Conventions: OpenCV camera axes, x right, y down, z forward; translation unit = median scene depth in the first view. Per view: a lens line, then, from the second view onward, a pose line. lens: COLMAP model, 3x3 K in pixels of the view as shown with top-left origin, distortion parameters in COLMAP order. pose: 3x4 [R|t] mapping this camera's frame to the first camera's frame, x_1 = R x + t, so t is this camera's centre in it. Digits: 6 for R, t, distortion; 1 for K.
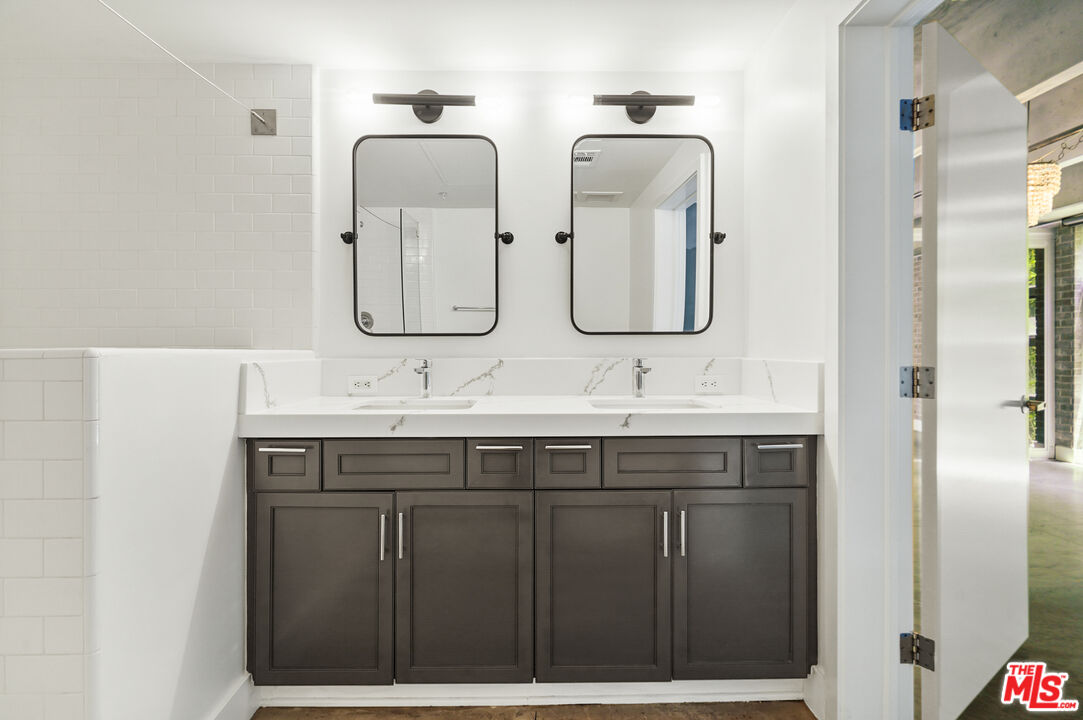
lens RADIAL K [[510.4, 0, 553.7], [0, 510.4, 342.7], [0, 0, 1]] dist [0.027882, -0.000096]
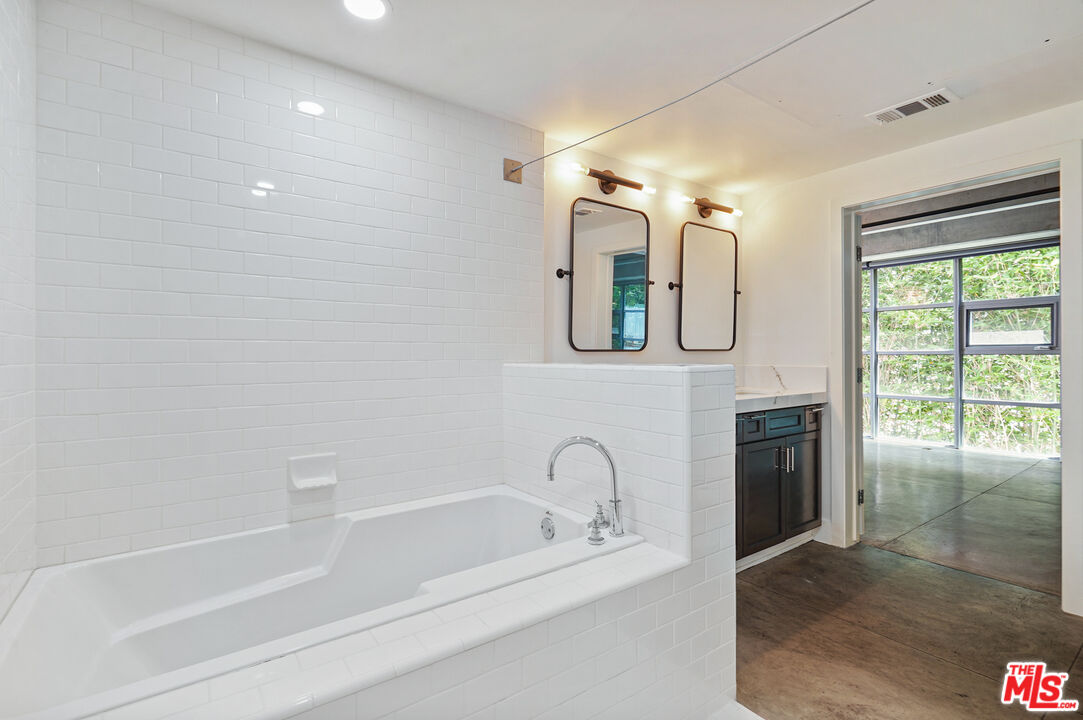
lens RADIAL K [[514.6, 0, 541.0], [0, 514.6, 358.6], [0, 0, 1]] dist [0.001895, 0.000331]
pose [[0.817994, -0.000232, 0.575226, -1.165910], [0.000568, 1.000000, -0.000405, 0.005174], [-0.575226, 0.000658, 0.817994, -0.004257]]
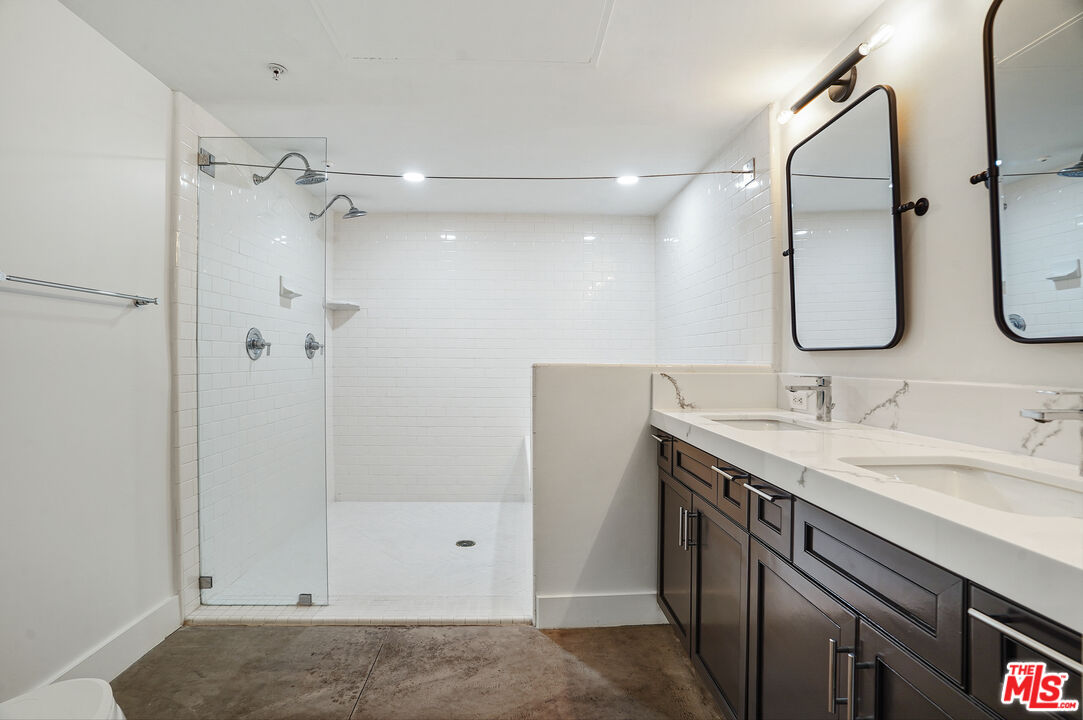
lens RADIAL K [[514.6, 0, 541.0], [0, 514.6, 358.6], [0, 0, 1]] dist [0.001895, 0.000331]
pose [[0.023319, 0.001168, -0.999727, 0.604478], [0.009793, 0.999951, 0.001397, -0.005046], [0.999680, -0.009822, 0.023306, 0.475326]]
